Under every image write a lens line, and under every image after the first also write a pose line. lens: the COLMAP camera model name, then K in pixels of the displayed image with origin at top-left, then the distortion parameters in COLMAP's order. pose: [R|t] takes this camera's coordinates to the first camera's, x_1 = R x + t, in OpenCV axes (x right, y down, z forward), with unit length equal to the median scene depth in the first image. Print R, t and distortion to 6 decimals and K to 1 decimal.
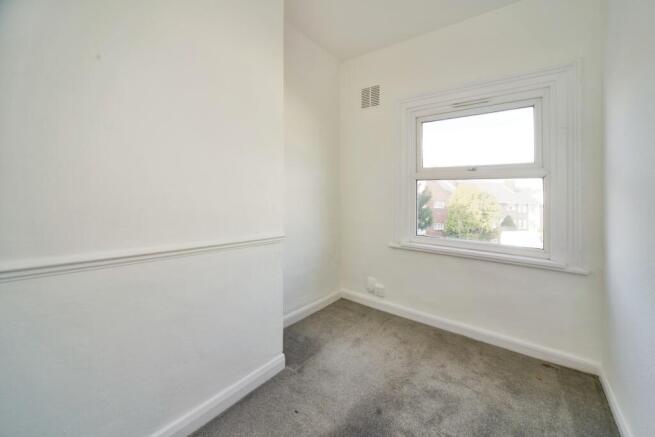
lens RADIAL K [[259.7, 0, 327.0], [0, 259.7, 193.4], [0, 0, 1]] dist [-0.001125, -0.000188]
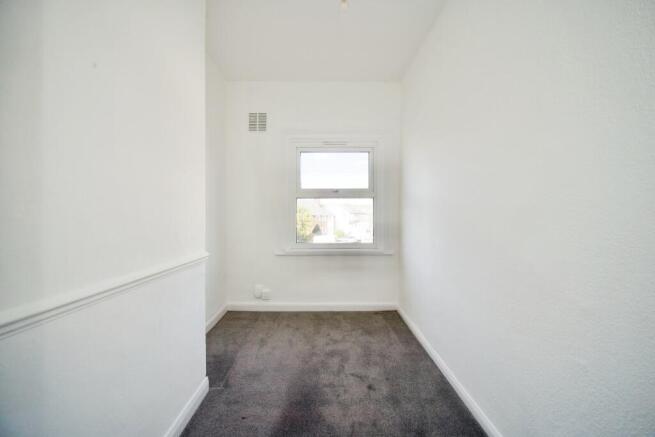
lens RADIAL K [[236.2, 0, 327.4], [0, 236.2, 214.3], [0, 0, 1]] dist [0.000010, -0.000026]
pose [[0.781471, -0.026940, 0.623360, -0.293063], [0.012613, 0.999545, 0.027386, -0.004423], [-0.623815, -0.013538, 0.781455, 0.034763]]
